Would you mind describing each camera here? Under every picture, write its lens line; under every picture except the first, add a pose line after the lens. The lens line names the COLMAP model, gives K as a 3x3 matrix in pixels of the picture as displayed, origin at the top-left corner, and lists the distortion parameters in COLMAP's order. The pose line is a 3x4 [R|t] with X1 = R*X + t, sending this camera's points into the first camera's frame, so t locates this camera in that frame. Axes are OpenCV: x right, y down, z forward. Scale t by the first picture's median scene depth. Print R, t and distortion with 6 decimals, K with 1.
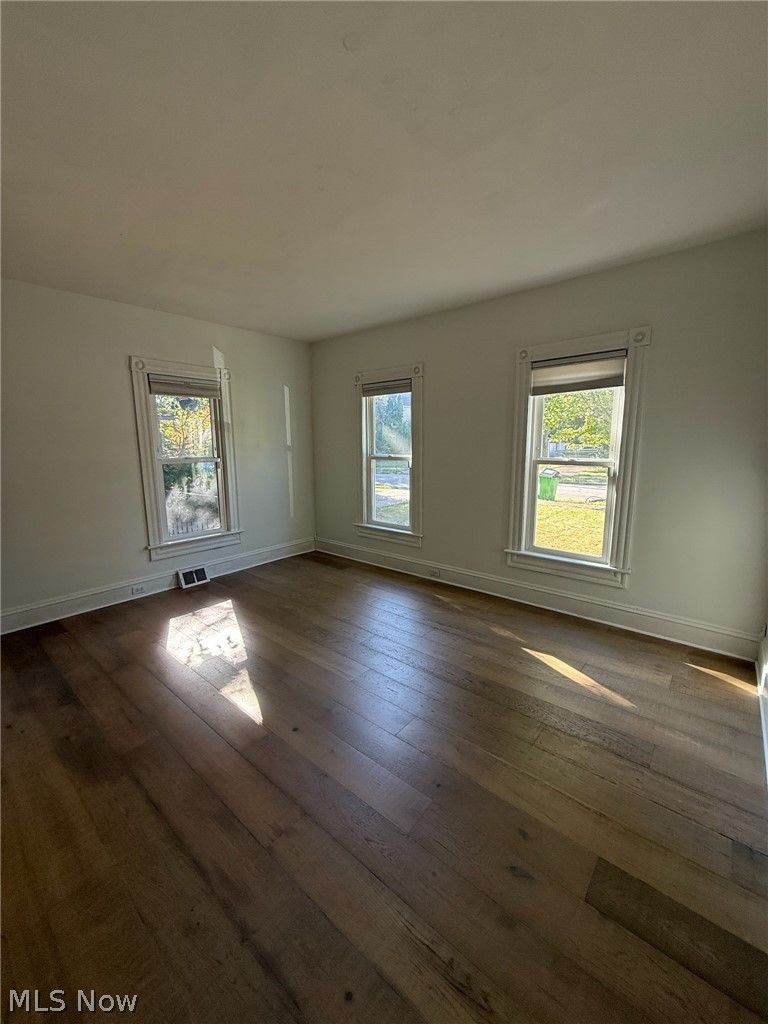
lens RADIAL K [[407.2, 0, 385.6], [0, 407.2, 508.7], [0, 0, 1]] dist [0.000049, 0.000260]
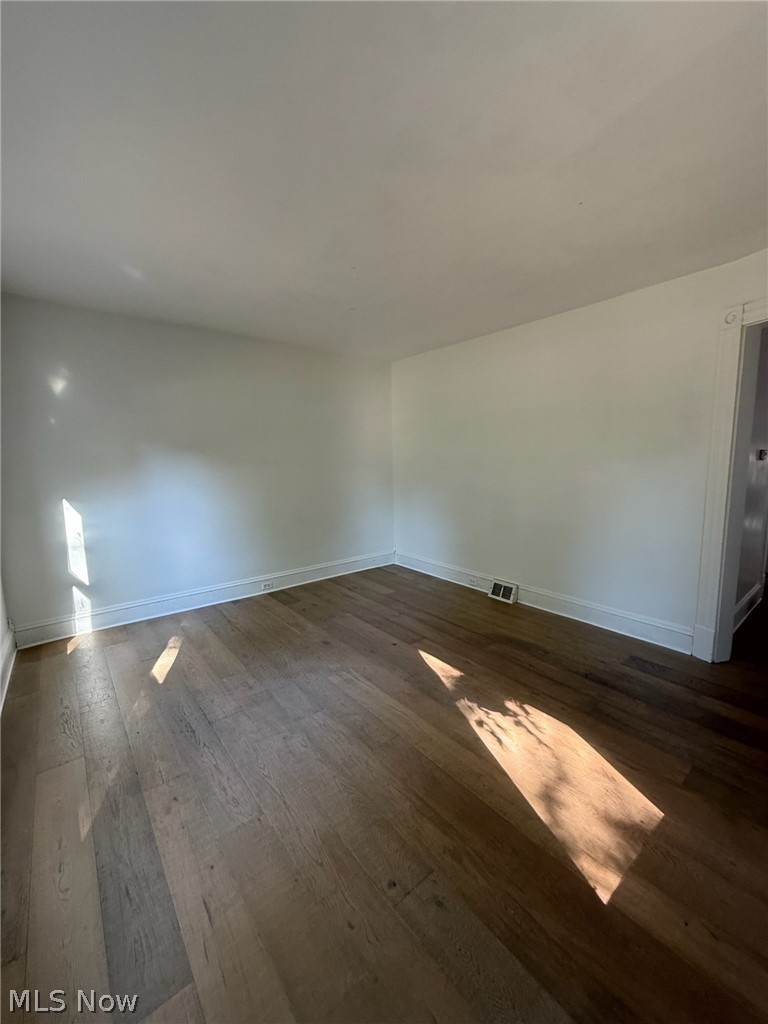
lens RADIAL K [[407.0, 0, 389.2], [0, 407.0, 509.5], [0, 0, 1]] dist [-0.000571, 0.000090]
pose [[-0.984225, -0.001546, 0.176916, -0.295726], [0.050993, 0.955049, 0.292029, -0.243779], [-0.169415, 0.296444, -0.939904, 1.436101]]
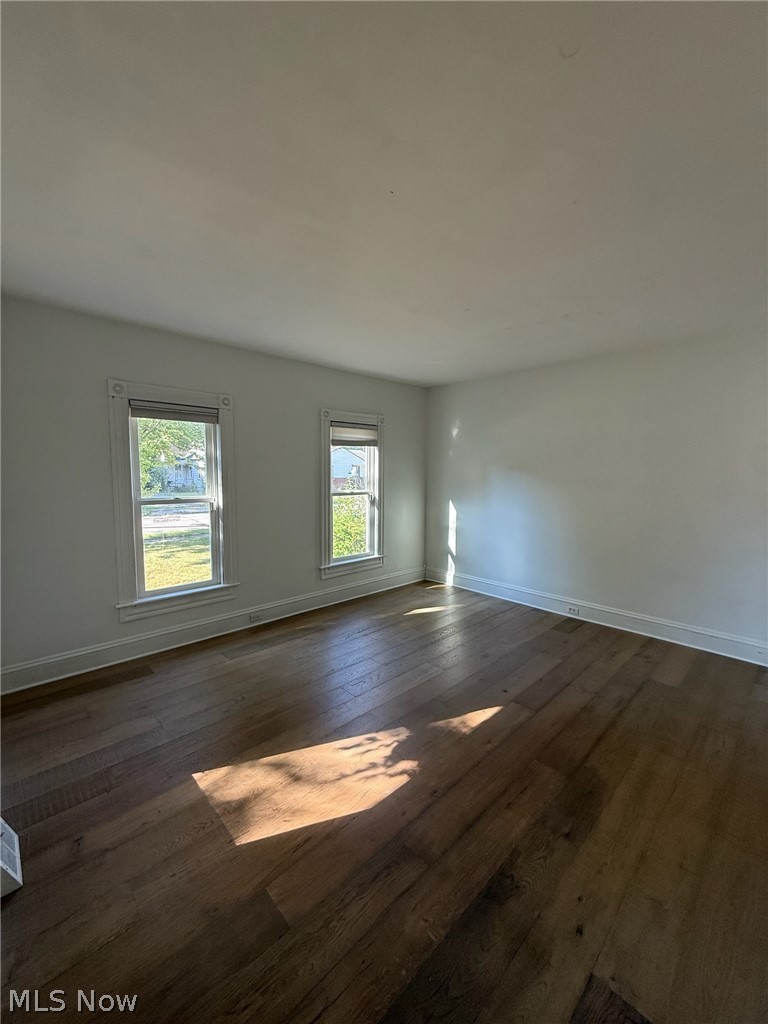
lens RADIAL K [[407.2, 0, 385.6], [0, 407.2, 508.7], [0, 0, 1]] dist [0.000049, 0.000260]
pose [[0.098417, -0.080861, 0.991855, -0.984281], [0.157766, 0.985356, 0.064677, -0.134082], [-0.982560, 0.150115, 0.109733, 0.723735]]
